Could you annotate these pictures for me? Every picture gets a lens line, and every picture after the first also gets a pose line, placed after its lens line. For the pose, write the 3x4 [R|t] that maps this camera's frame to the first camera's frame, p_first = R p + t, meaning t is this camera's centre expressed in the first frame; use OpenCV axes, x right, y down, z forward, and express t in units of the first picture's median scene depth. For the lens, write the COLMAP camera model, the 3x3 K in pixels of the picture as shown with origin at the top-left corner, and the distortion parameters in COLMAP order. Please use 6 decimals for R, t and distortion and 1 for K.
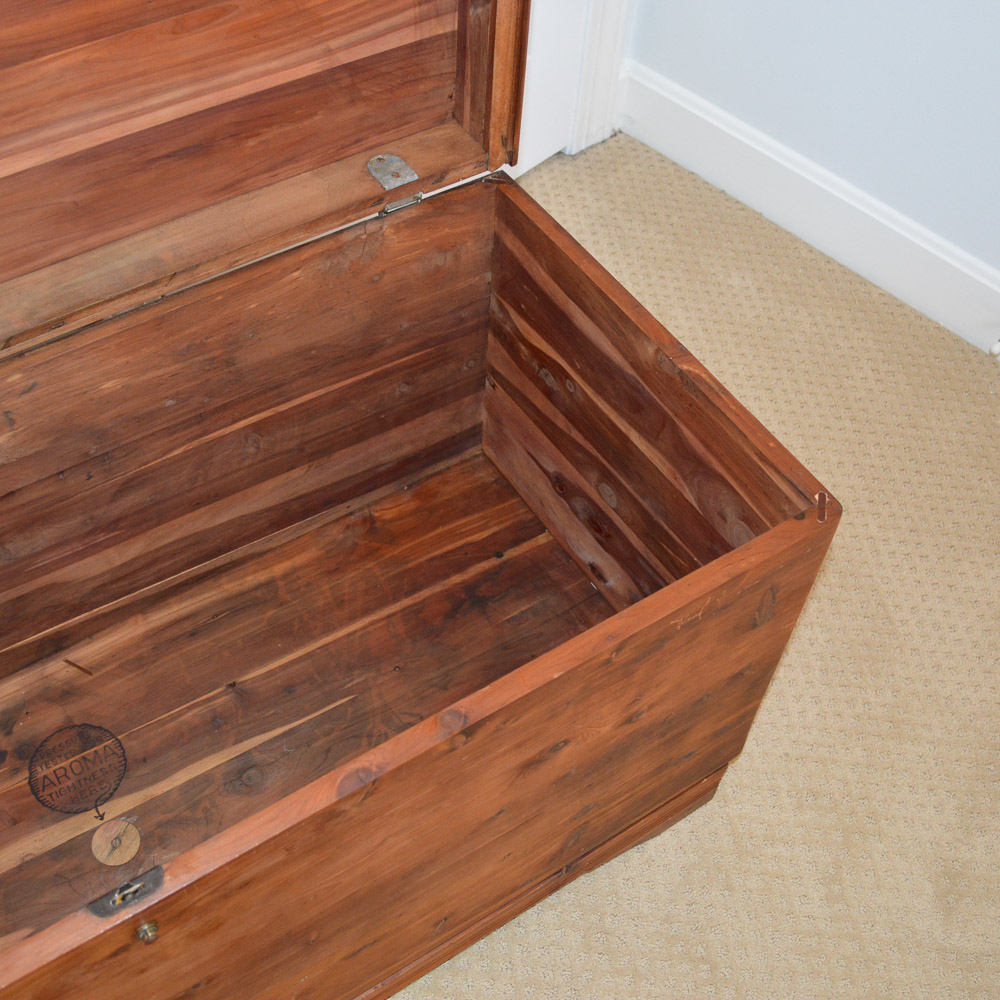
lens RADIAL K [[1271.8, 0, 503.9], [0, 1271.8, 498.2], [0, 0, 1]] dist [-0.080808, 0.000000]
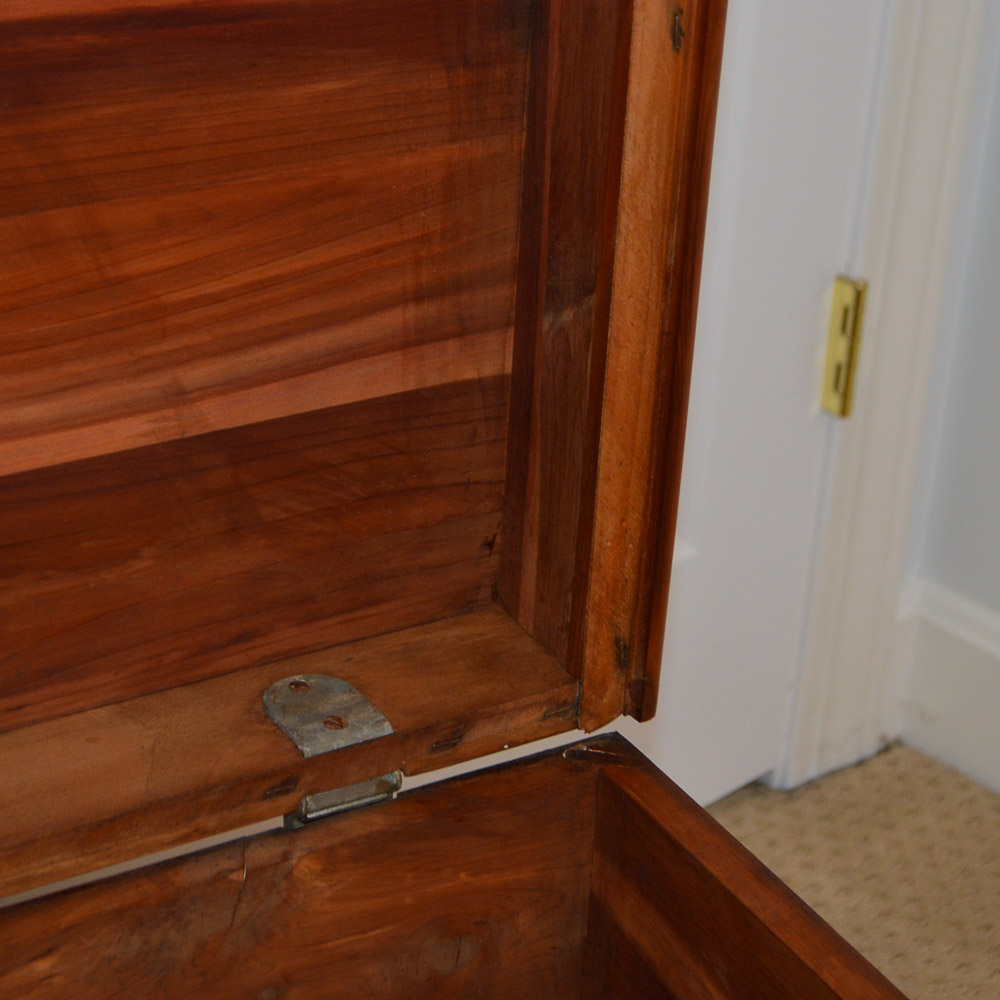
lens RADIAL K [[2592.0, 0, 499.0], [0, 2592.0, 510.6], [0, 0, 1]] dist [-0.028220, 0.000000]
pose [[0.998114, 0.024672, -0.056211, 0.006204], [-0.045254, 0.914431, -0.402205, -0.002230], [0.041478, 0.403990, 0.913823, 0.262059]]
